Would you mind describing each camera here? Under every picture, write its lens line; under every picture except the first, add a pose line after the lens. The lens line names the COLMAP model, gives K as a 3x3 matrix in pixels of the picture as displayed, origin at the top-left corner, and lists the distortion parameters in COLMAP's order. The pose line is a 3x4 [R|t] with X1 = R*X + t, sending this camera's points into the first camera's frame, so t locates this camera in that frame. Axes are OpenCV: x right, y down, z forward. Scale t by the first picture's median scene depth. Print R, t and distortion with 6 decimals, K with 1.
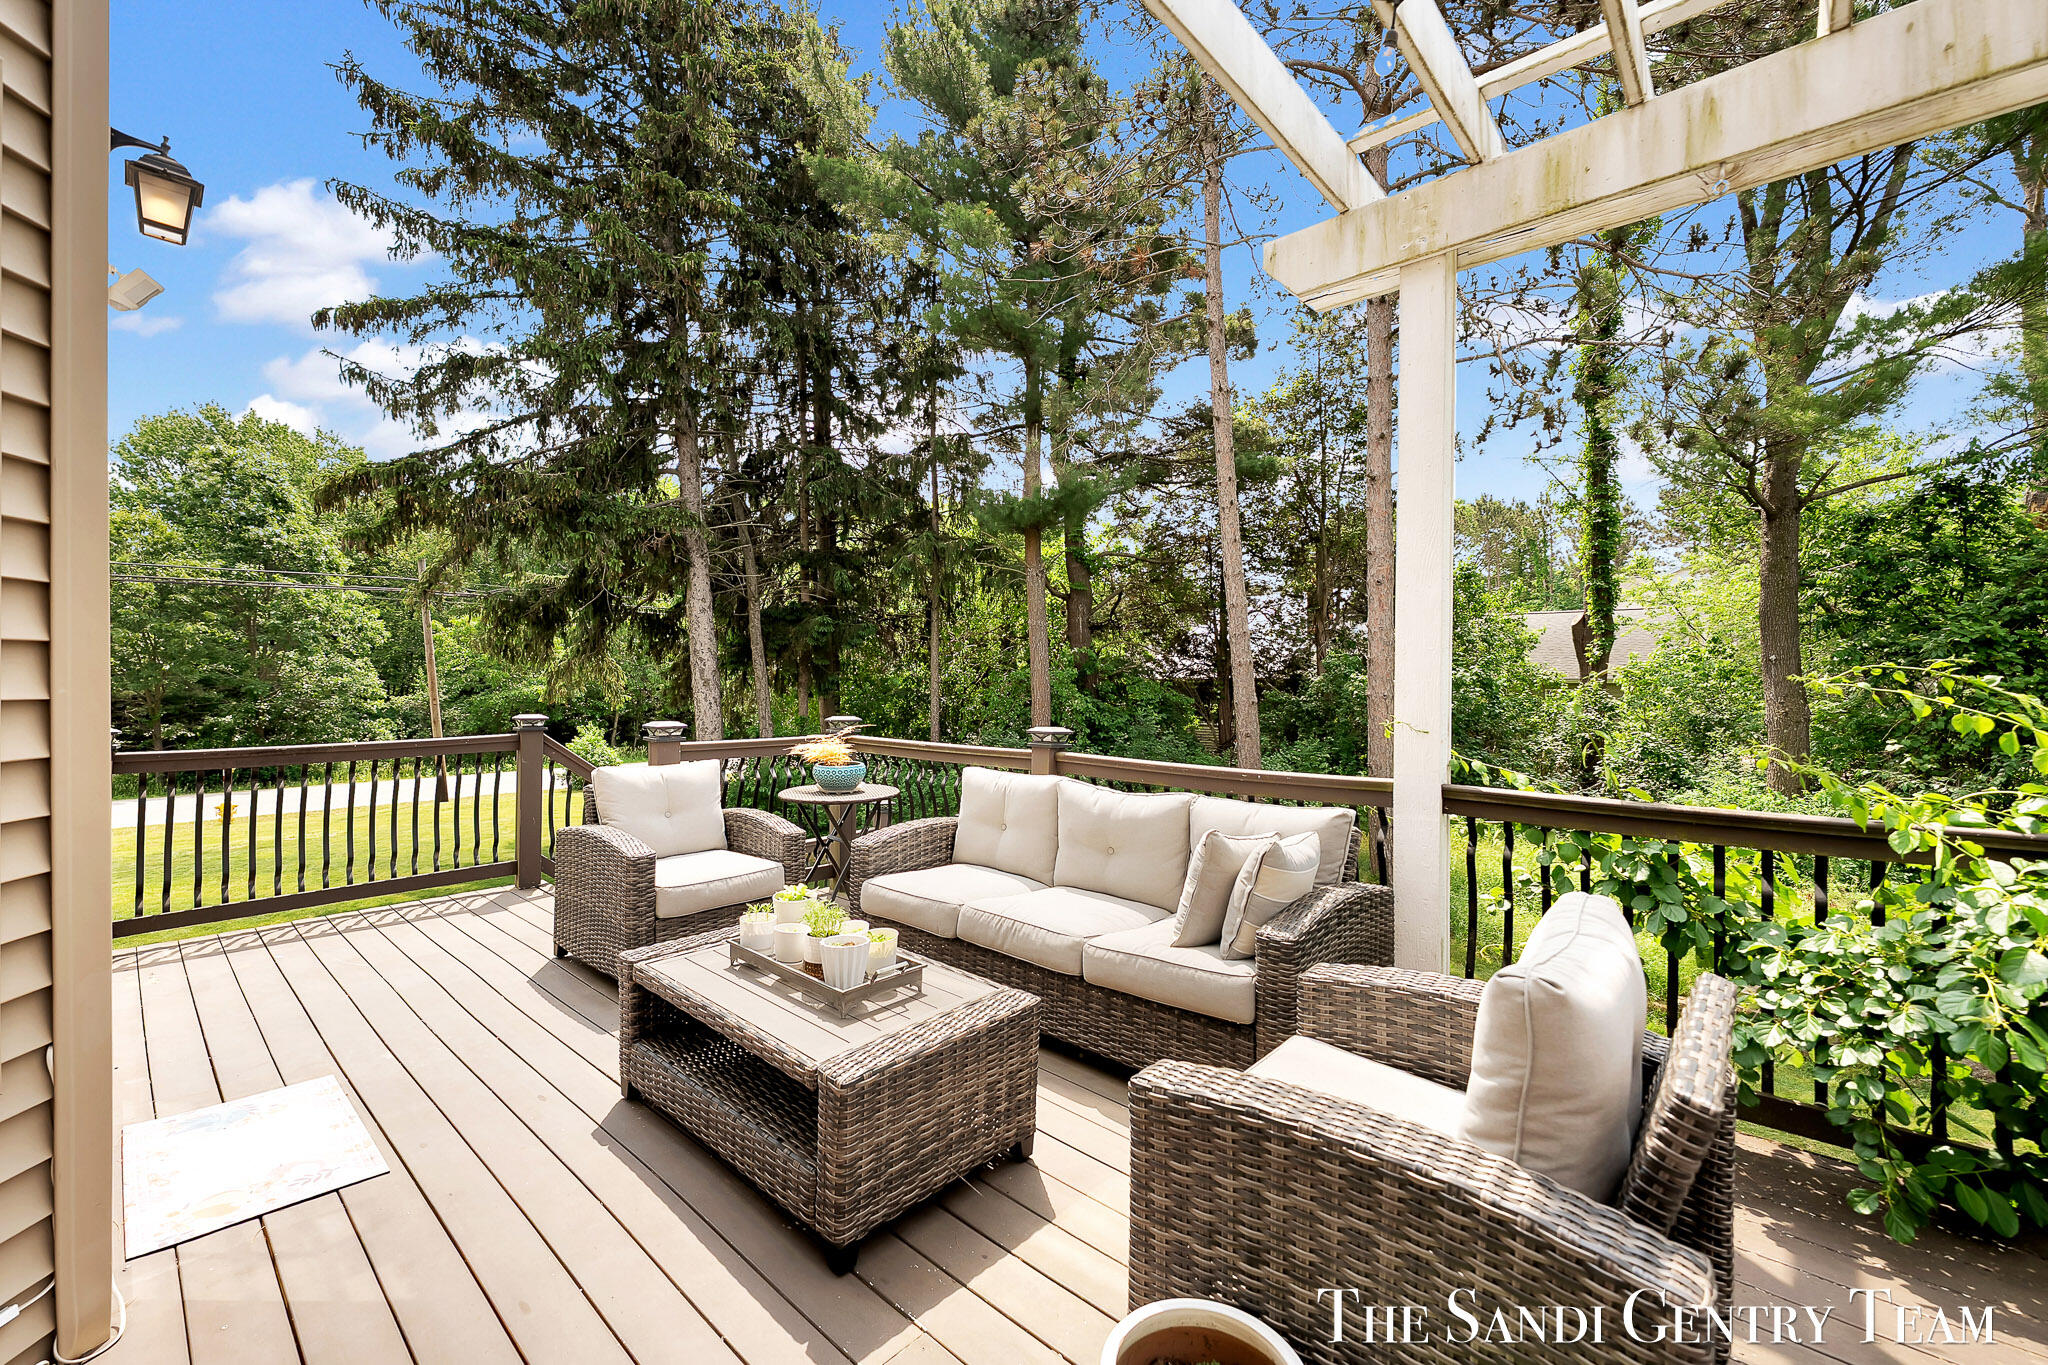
lens RADIAL K [[827.0, 0, 1024.0], [0, 827.0, 682.5], [0, 0, 1]] dist [0.002356, 0.000684]
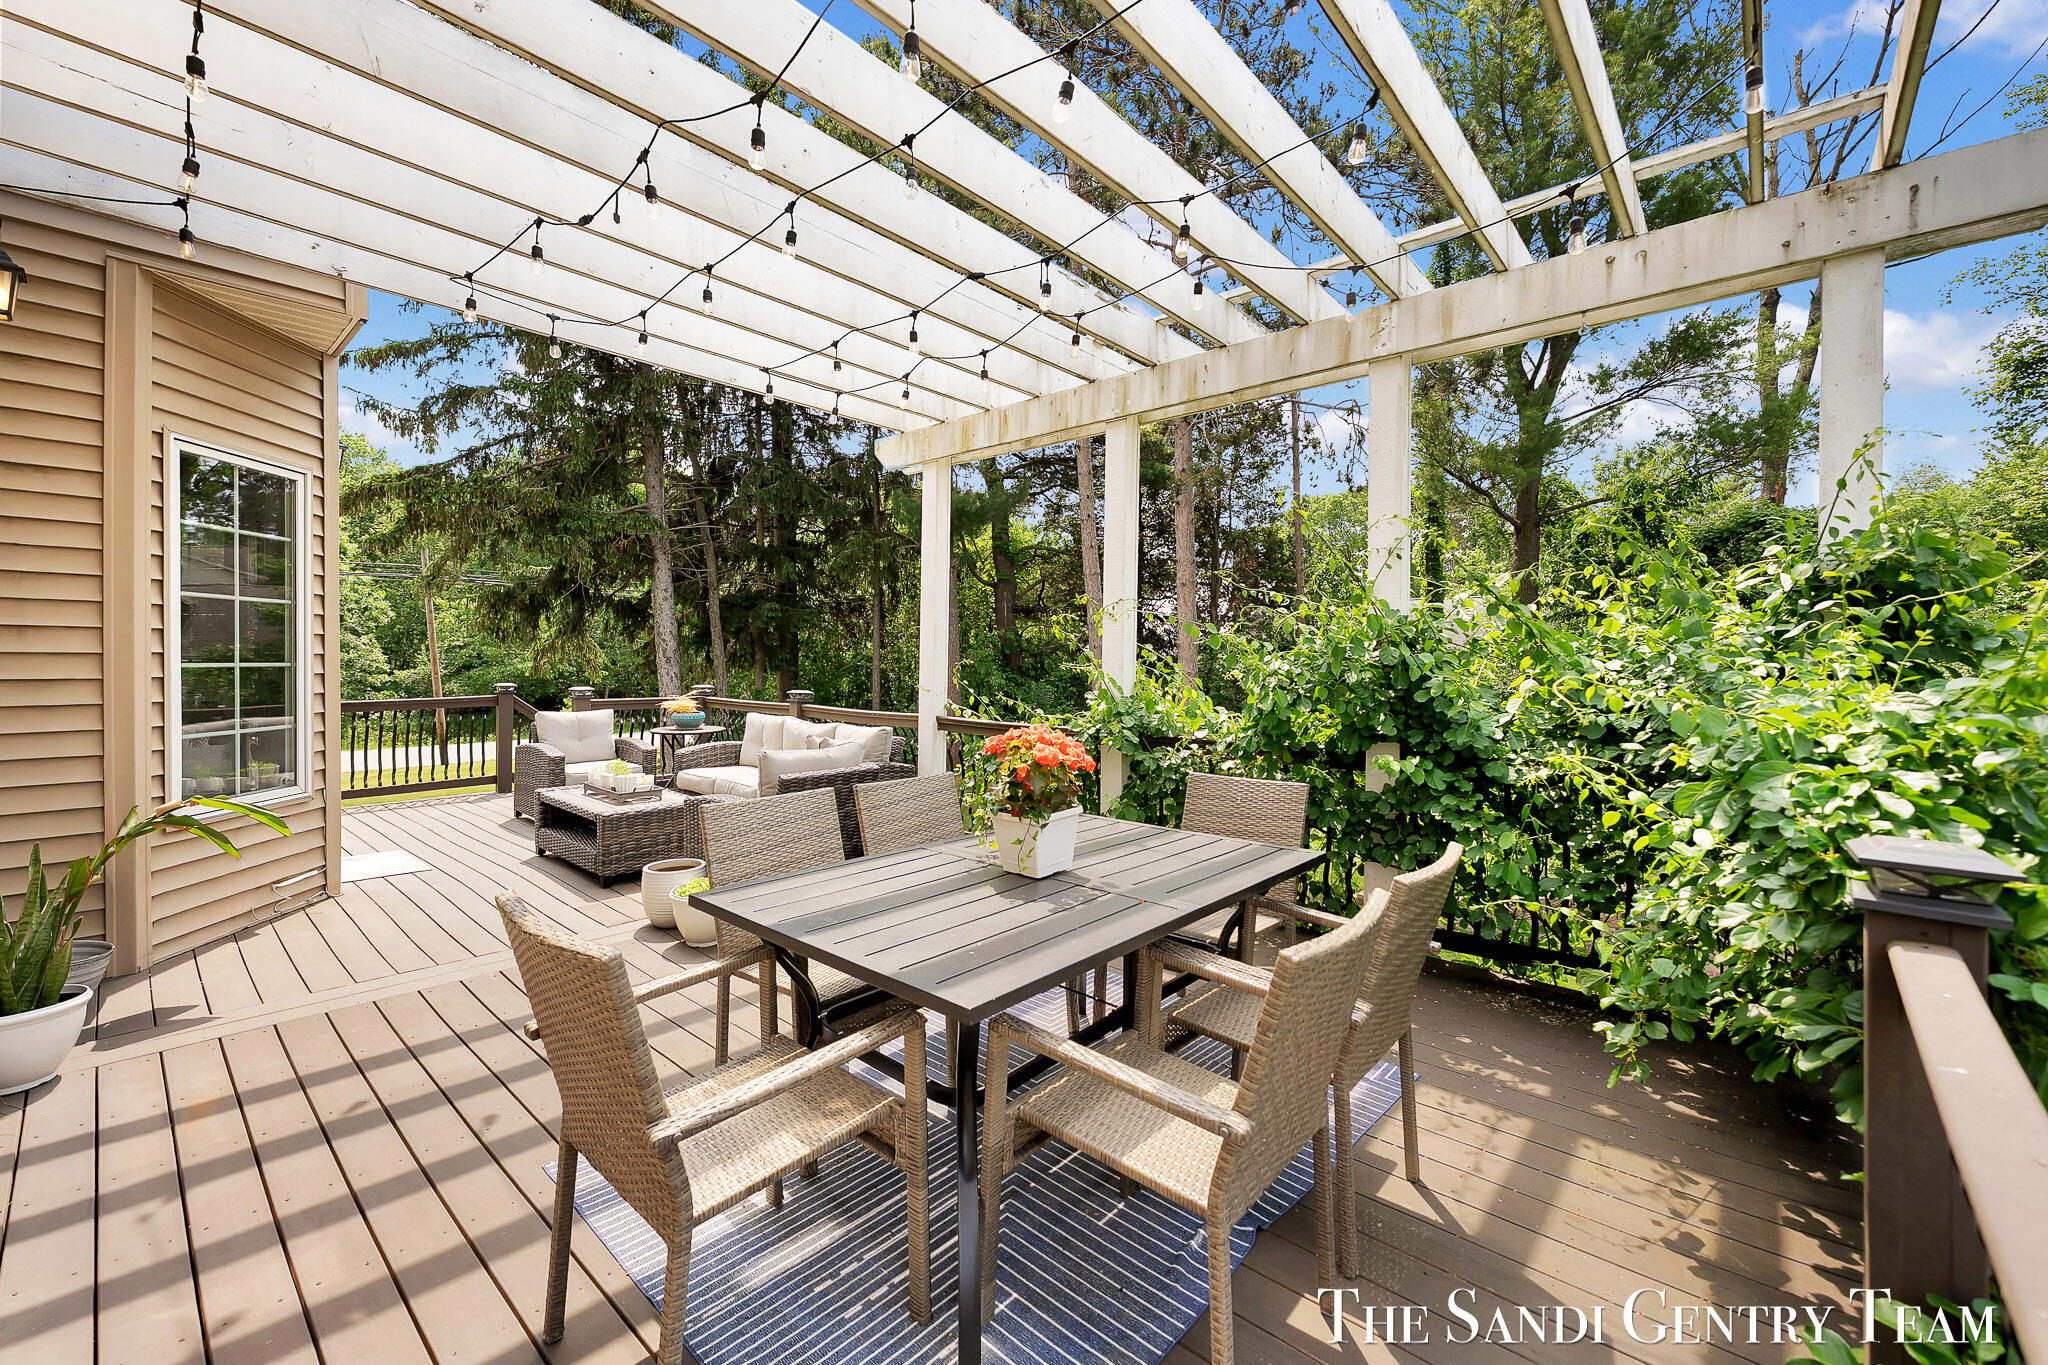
lens RADIAL K [[817.2, 0, 1029.5], [0, 817.2, 665.8], [0, 0, 1]] dist [0.000590, -0.000413]
pose [[0.999925, 0.002469, 0.012024, 0.137161], [-0.002579, 0.999955, 0.009125, -0.003937], [-0.012001, -0.009156, 0.999886, -0.203129]]
